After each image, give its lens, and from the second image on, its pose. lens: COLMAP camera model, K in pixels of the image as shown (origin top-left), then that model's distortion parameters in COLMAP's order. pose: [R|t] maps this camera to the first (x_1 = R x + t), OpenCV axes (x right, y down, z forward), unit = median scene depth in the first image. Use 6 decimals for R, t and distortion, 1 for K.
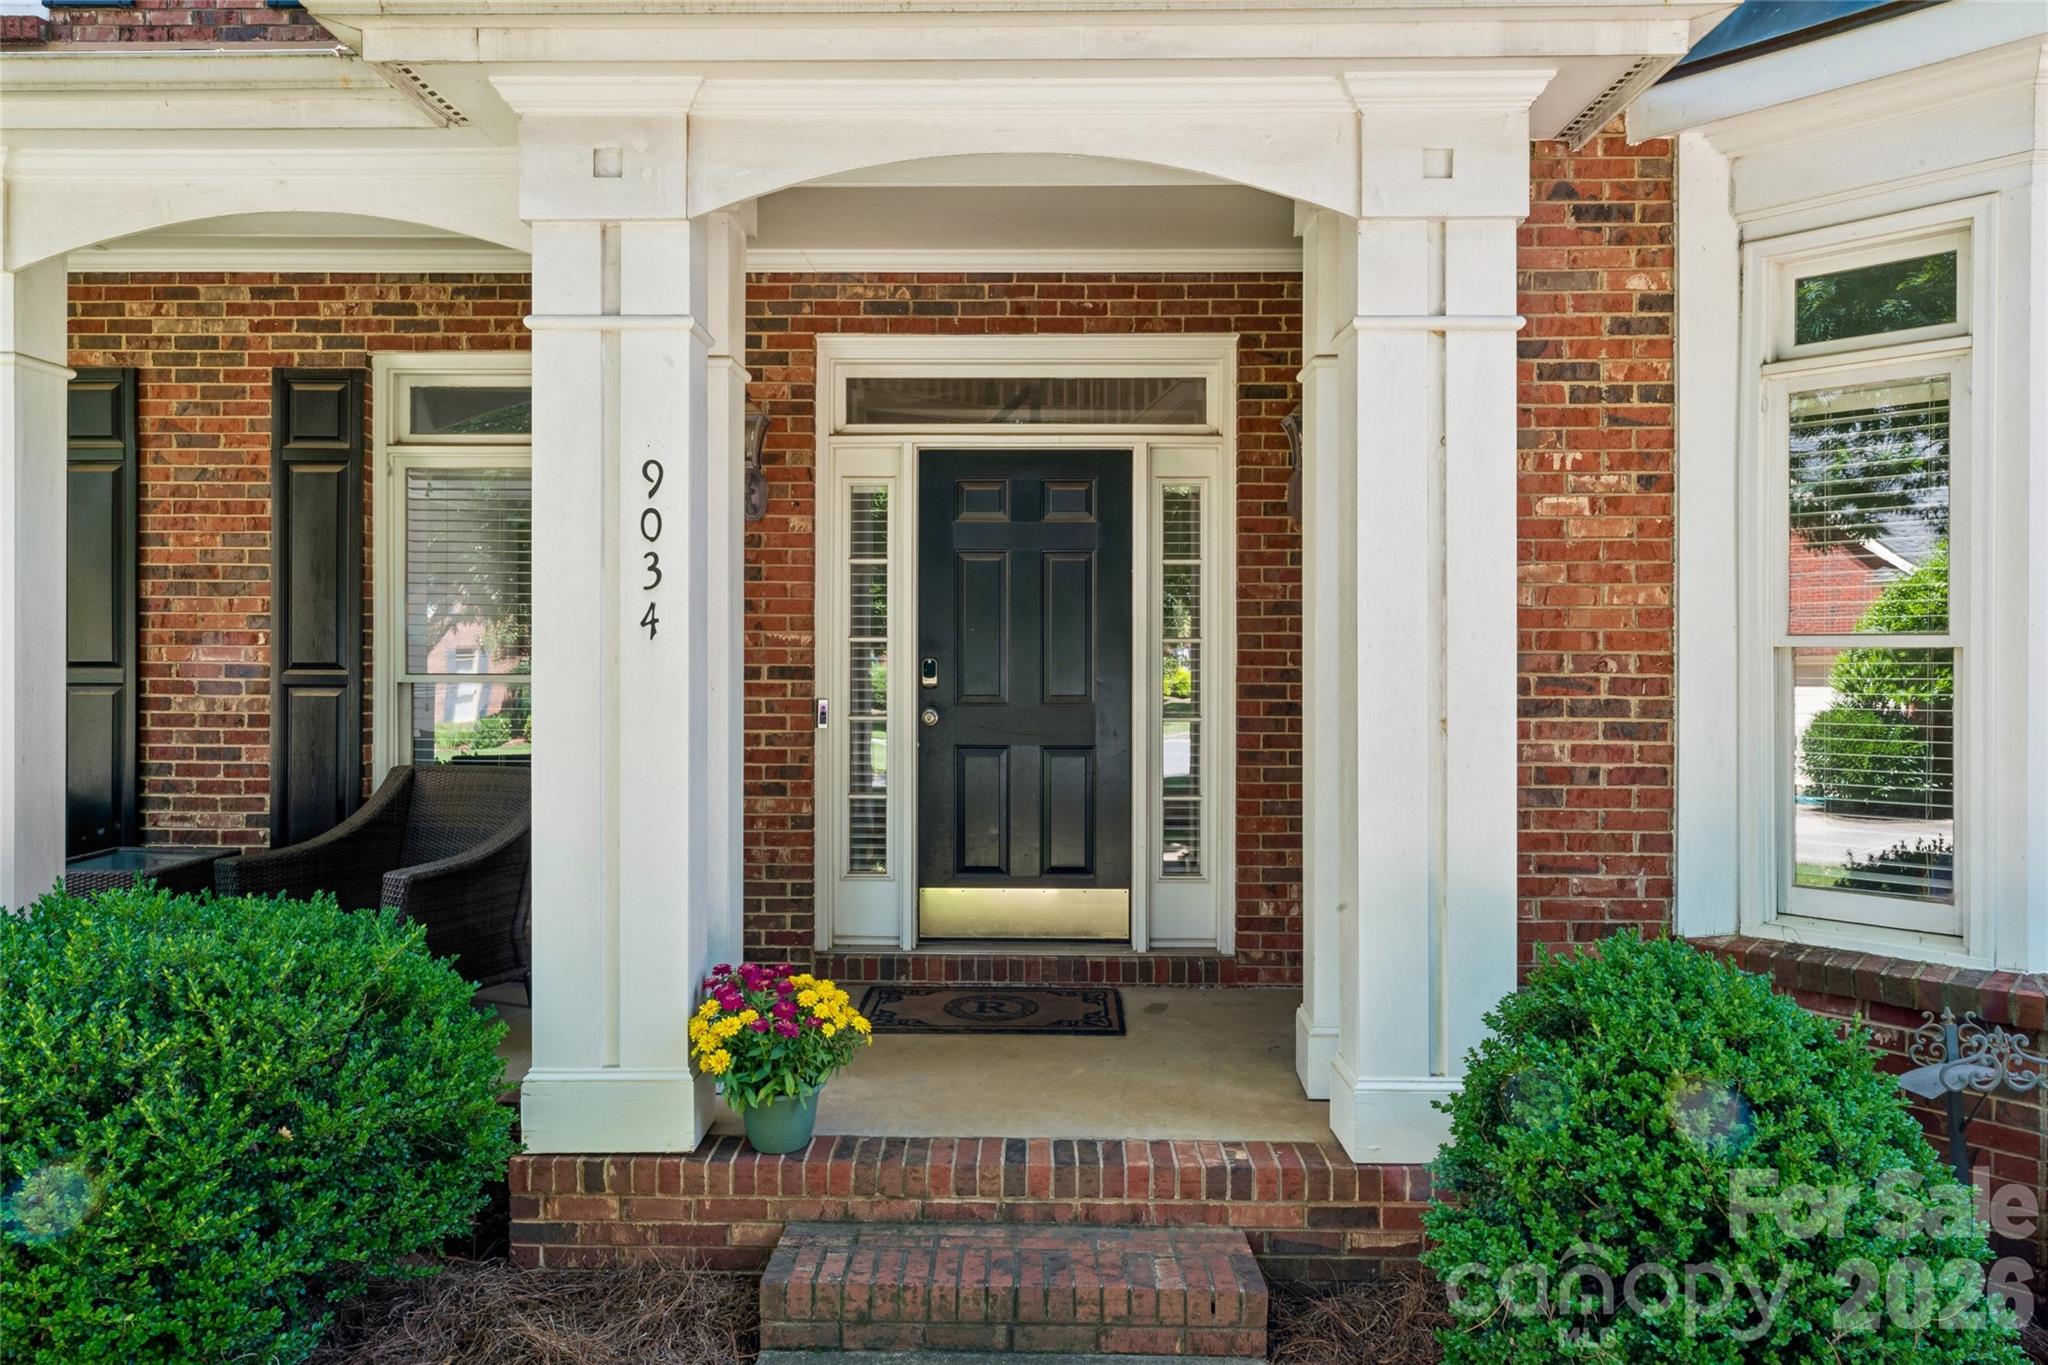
lens RADIAL K [[1343.8, 0, 1025.8], [0, 1343.8, 666.7], [0, 0, 1]] dist [-0.002365, -0.000173]
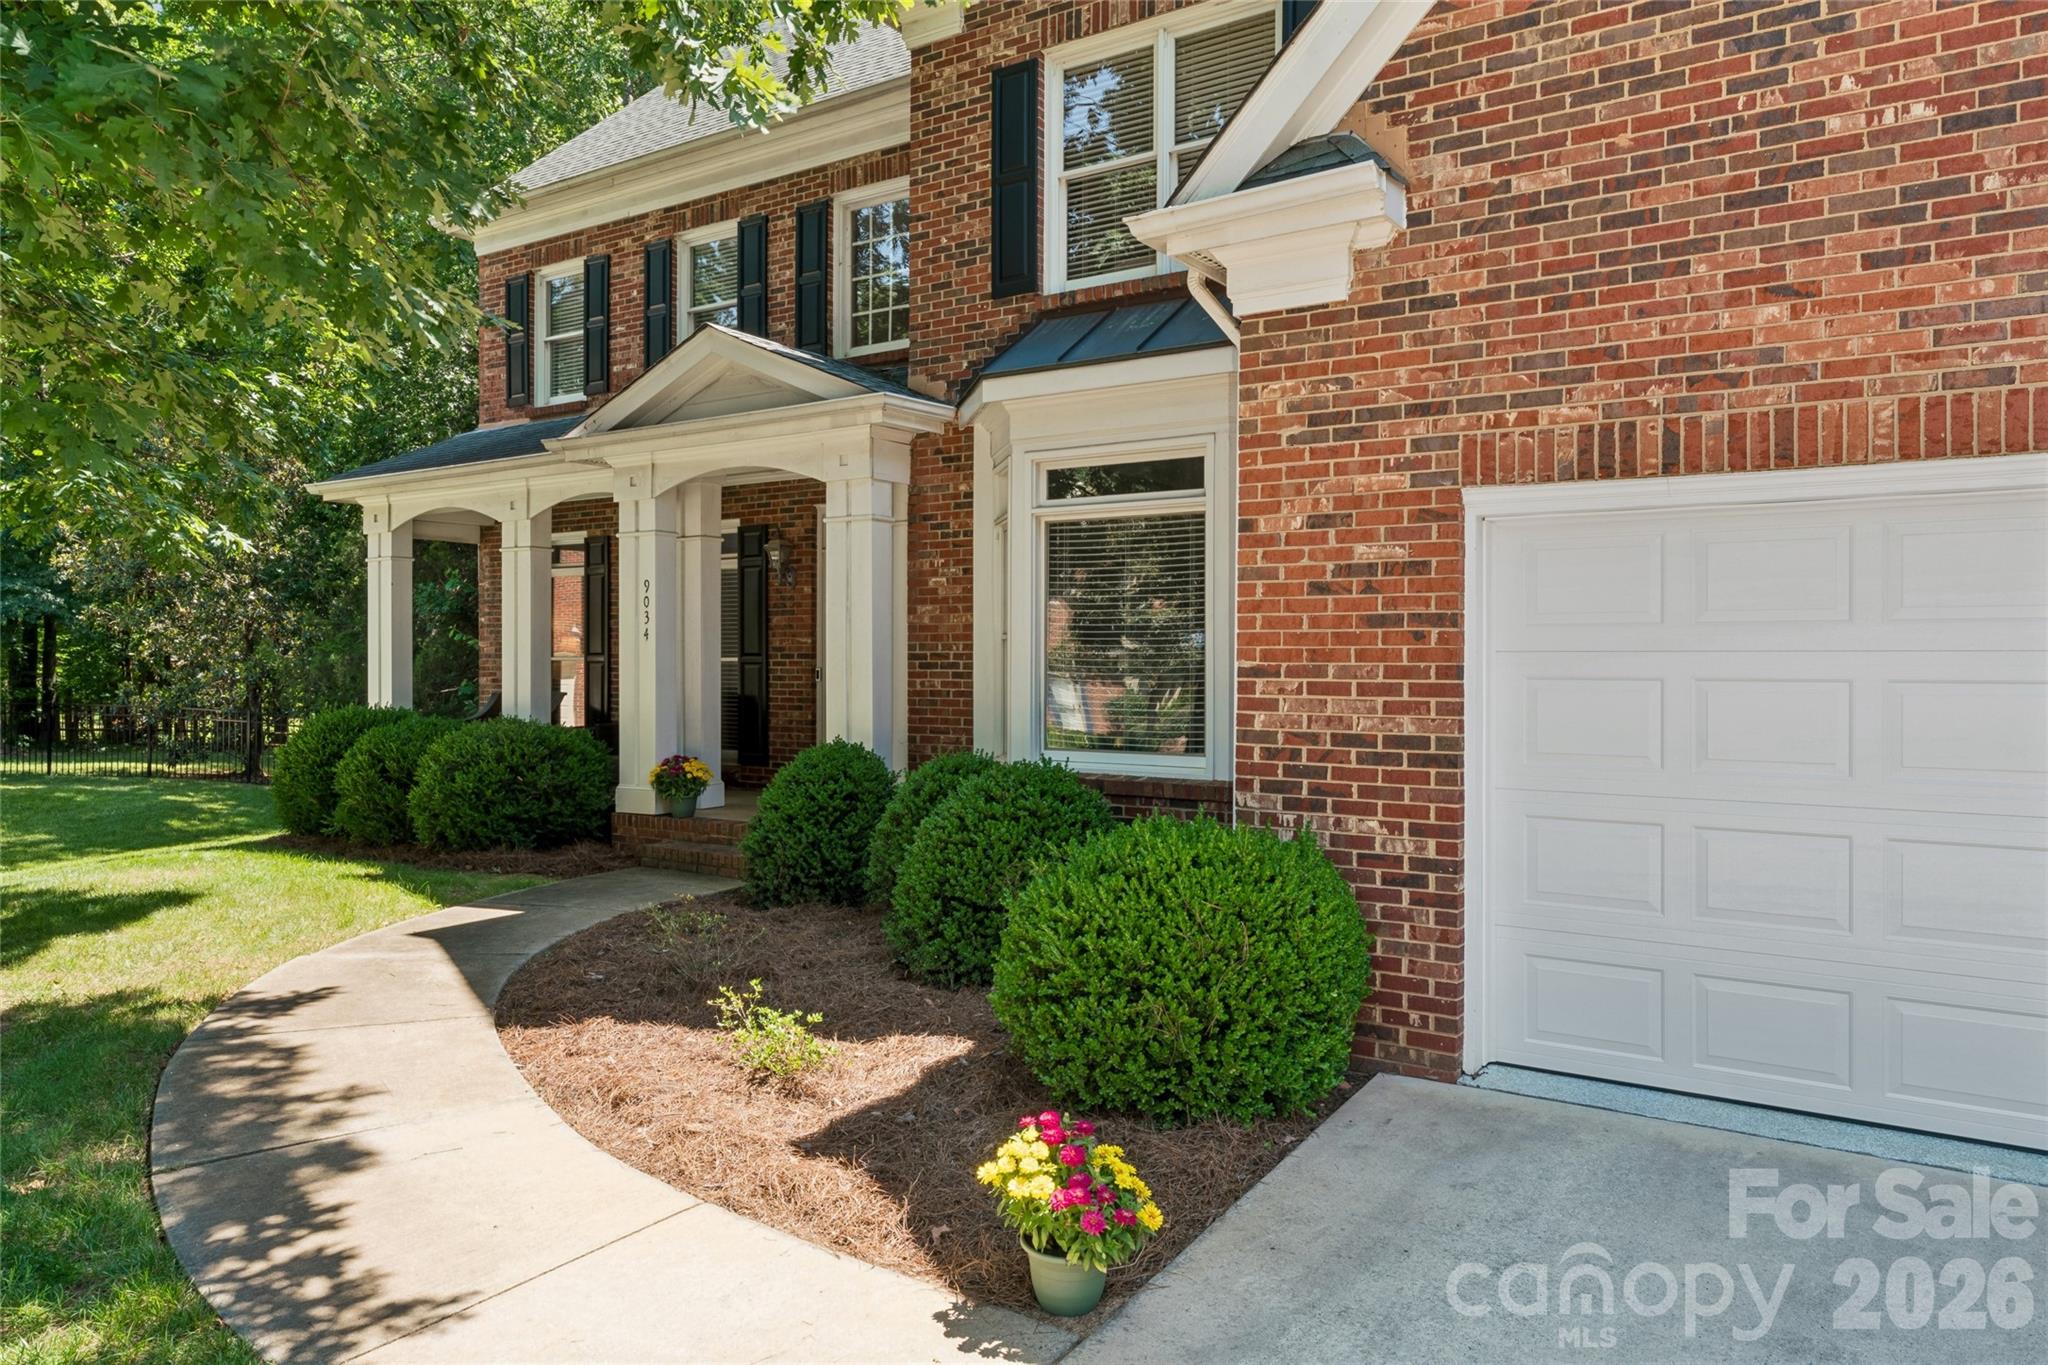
lens RADIAL K [[1343.8, 0, 1022.7], [0, 1343.8, 682.8], [0, 0, 1]] dist [-0.002365, -0.000173]
pose [[0.845705, 0.006687, -0.533609, 1.822197], [-0.006122, 0.999977, 0.002830, 0.053992], [0.533616, 0.000874, 0.845726, -0.961759]]
